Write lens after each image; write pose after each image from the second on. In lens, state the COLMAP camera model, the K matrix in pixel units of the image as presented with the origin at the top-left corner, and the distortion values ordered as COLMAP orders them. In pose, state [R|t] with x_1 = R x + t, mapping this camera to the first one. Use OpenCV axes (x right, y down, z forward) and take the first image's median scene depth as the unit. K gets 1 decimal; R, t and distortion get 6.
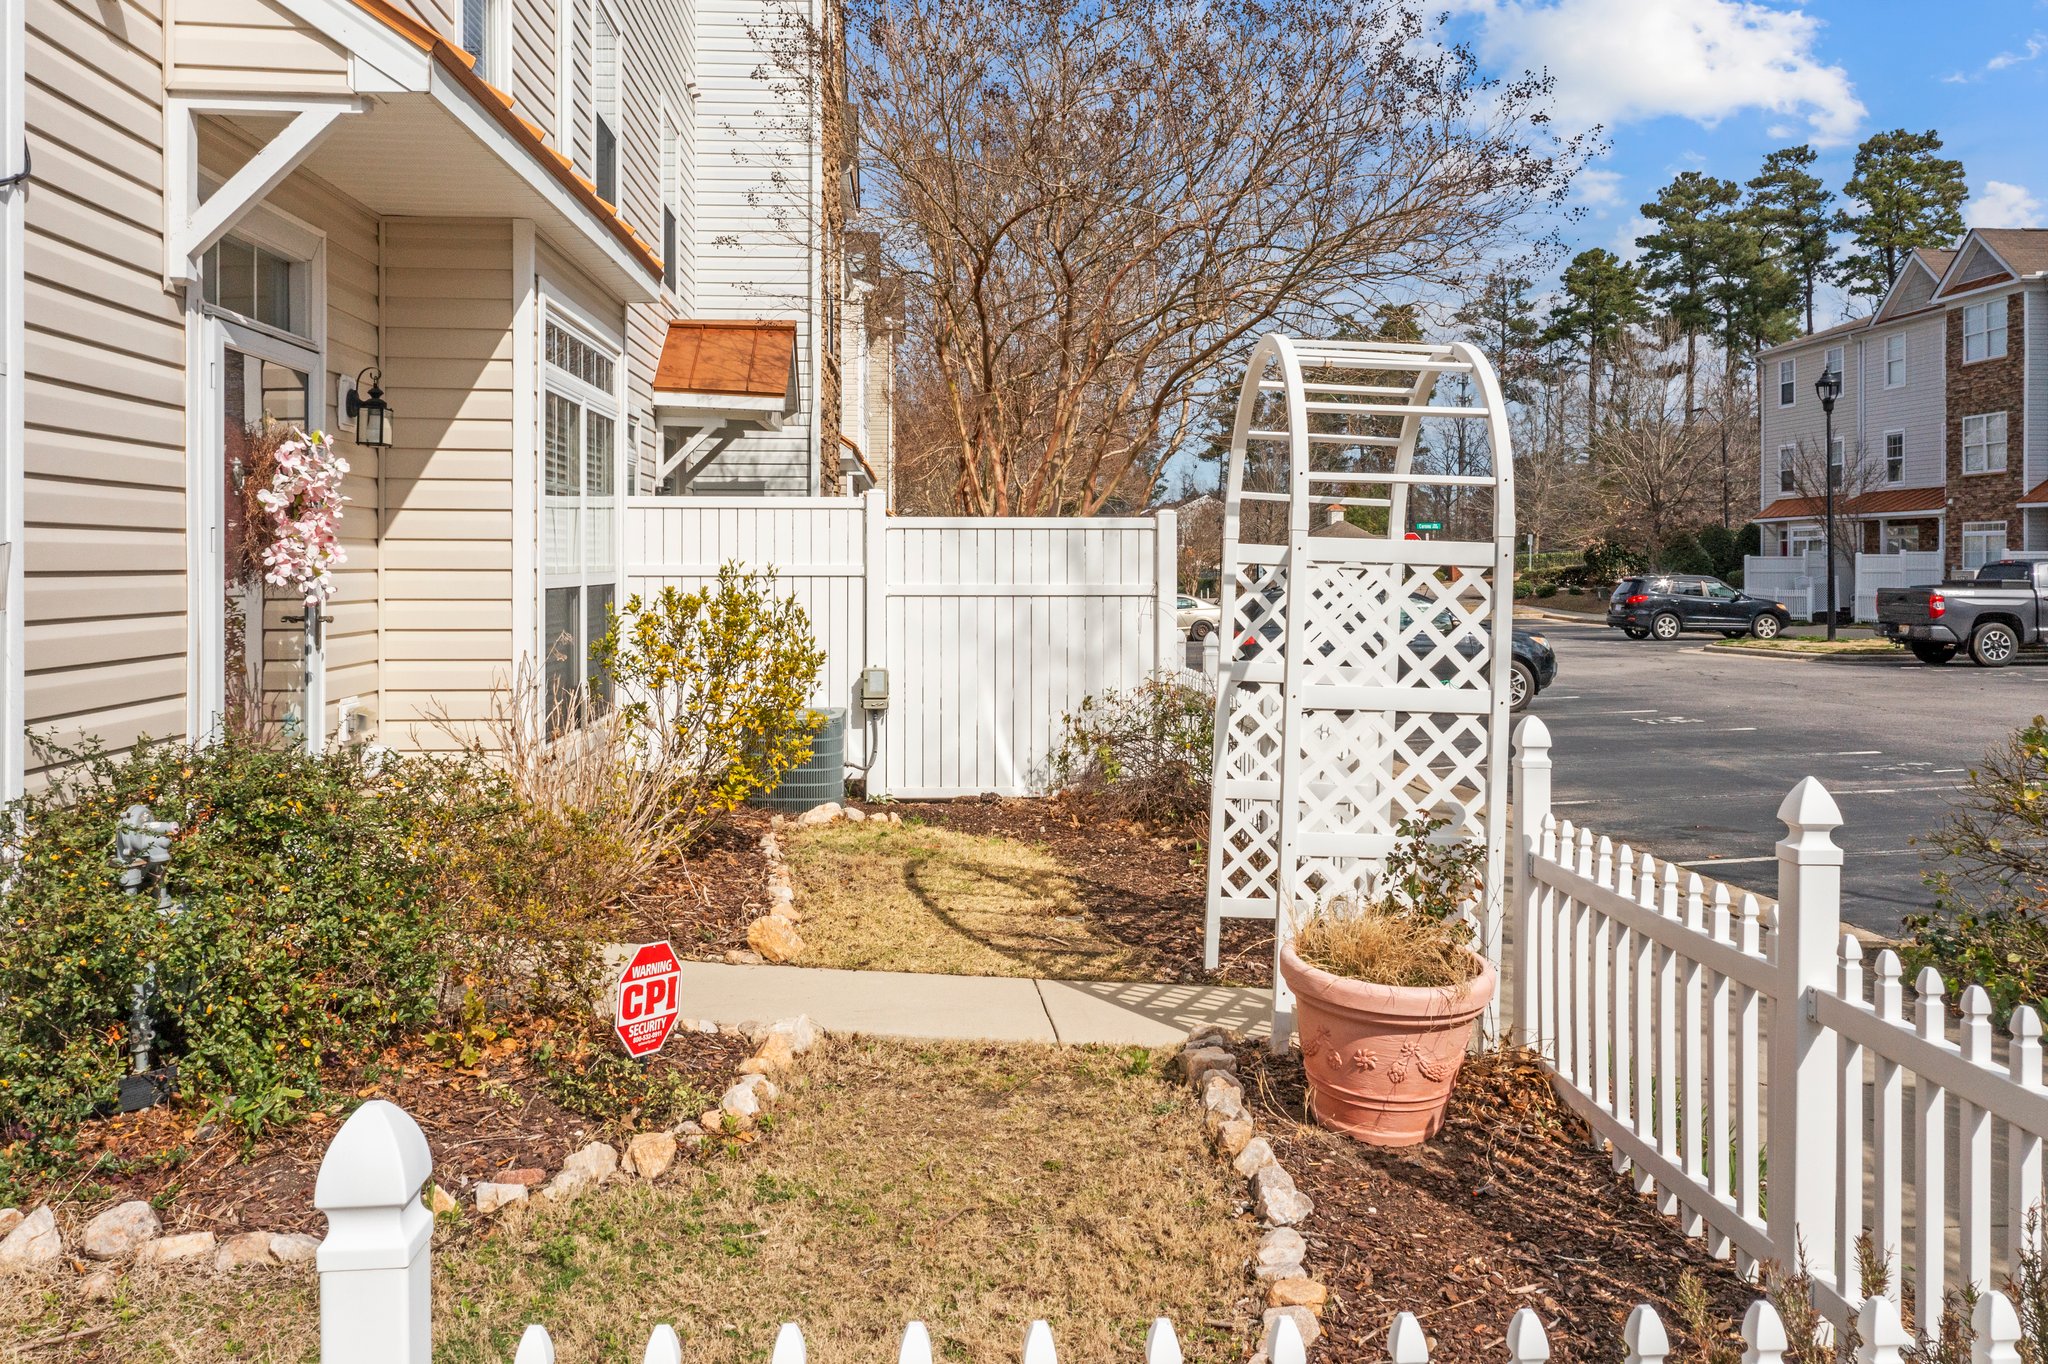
lens RADIAL K [[1659.6, 0, 1024.7], [0, 1659.6, 546.9], [0, 0, 1]] dist [-0.003631, -0.000477]
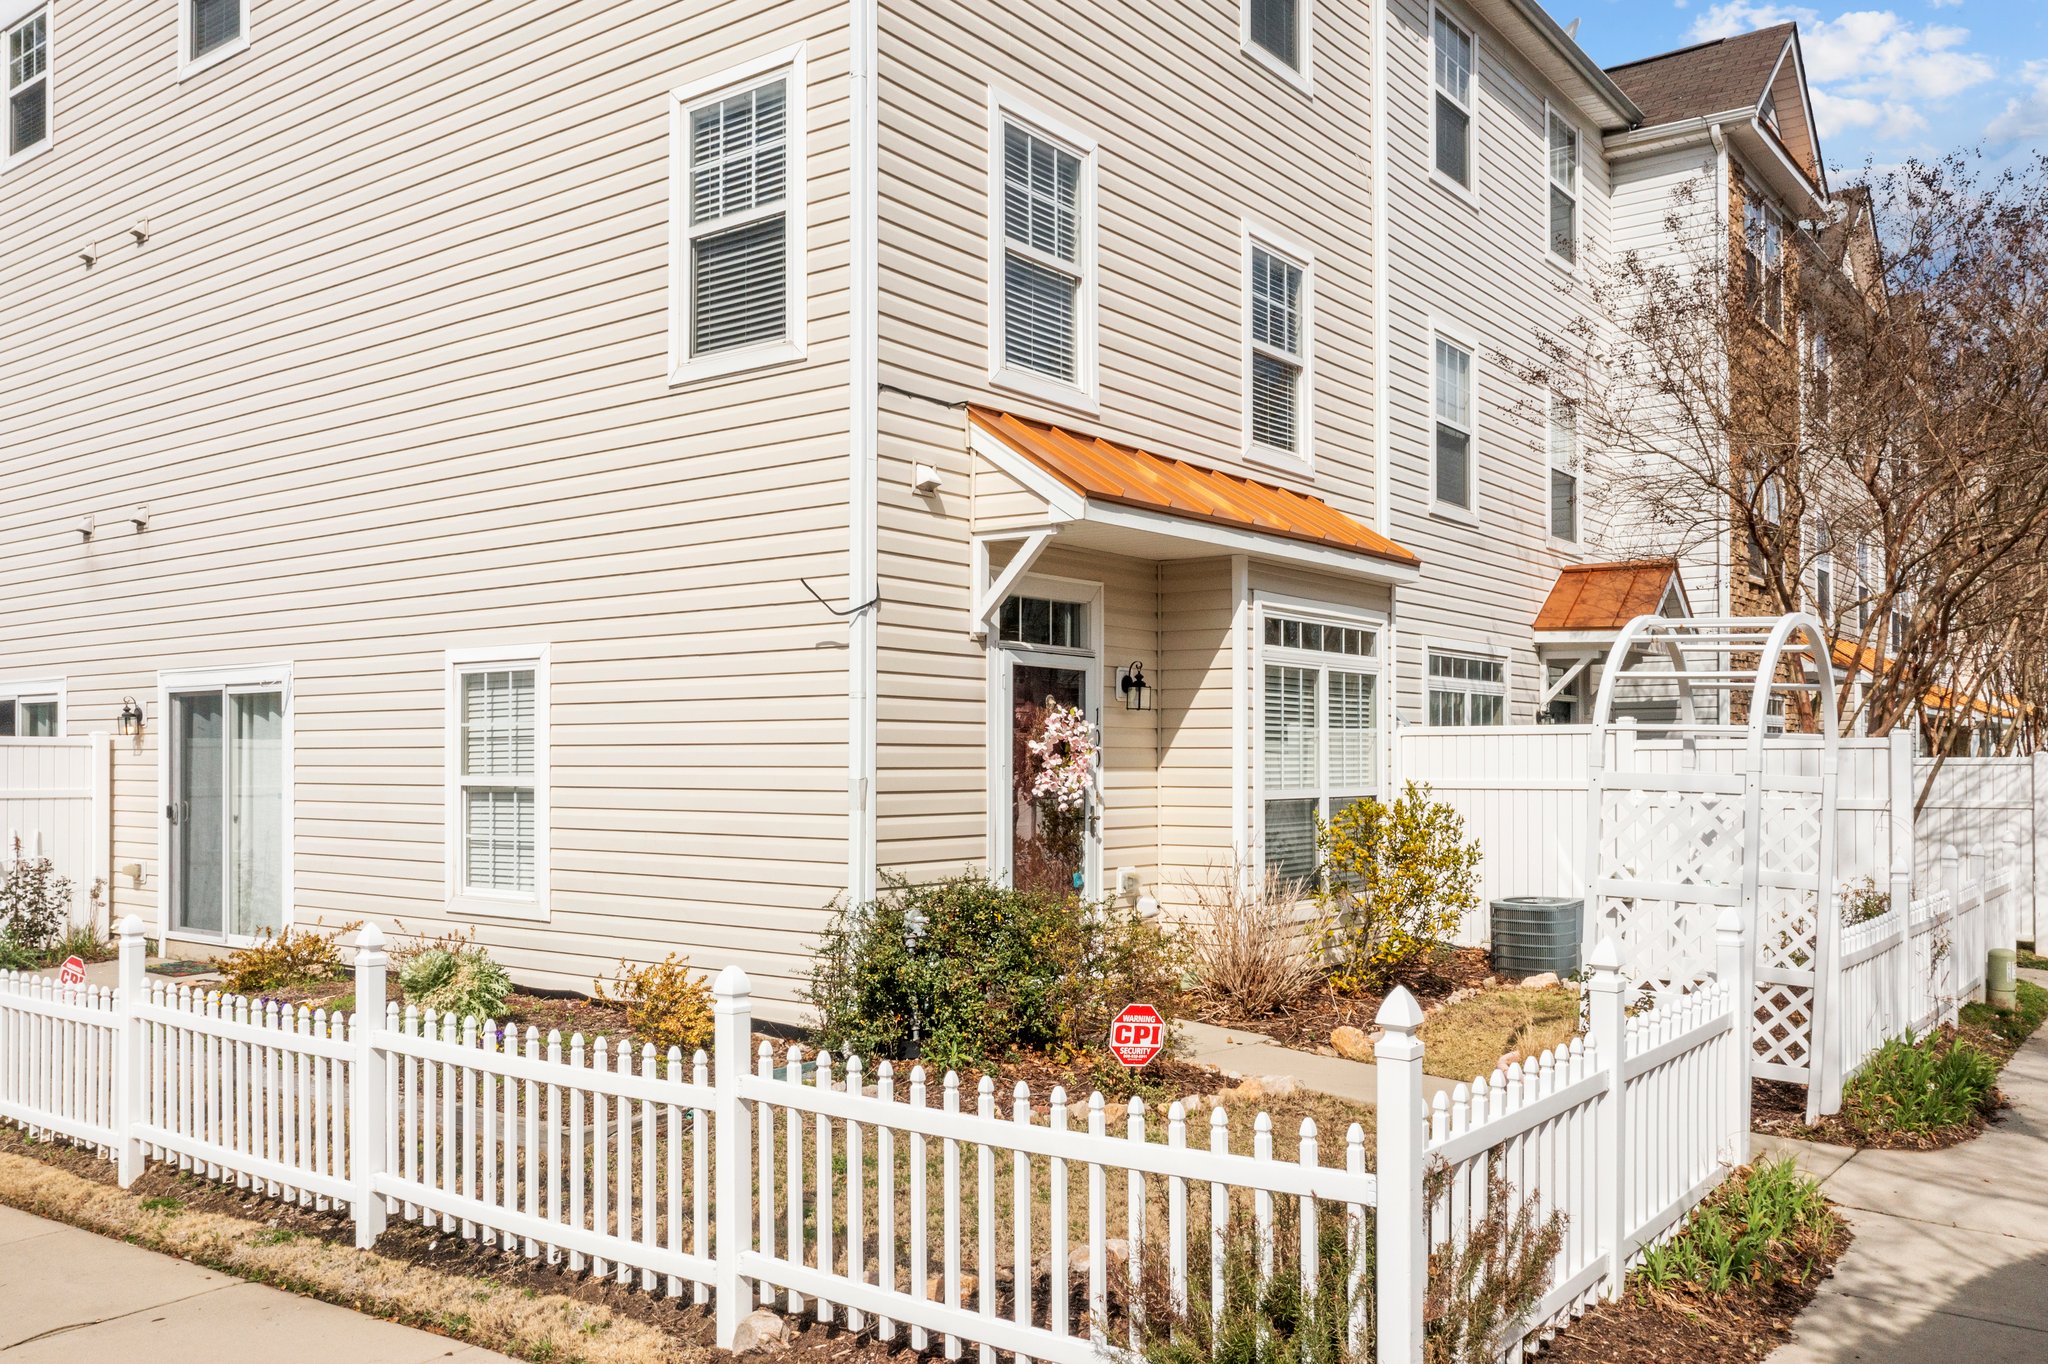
lens RADIAL K [[1640.1, 0, 1024.0], [0, 1640.1, 682.0], [0, 0, 1]] dist [-0.000566, -0.000337]
pose [[0.760781, -0.035740, -0.648024, 0.522995], [0.009222, 0.998977, -0.044268, -0.017754], [0.648943, 0.027702, 0.760333, -0.264787]]
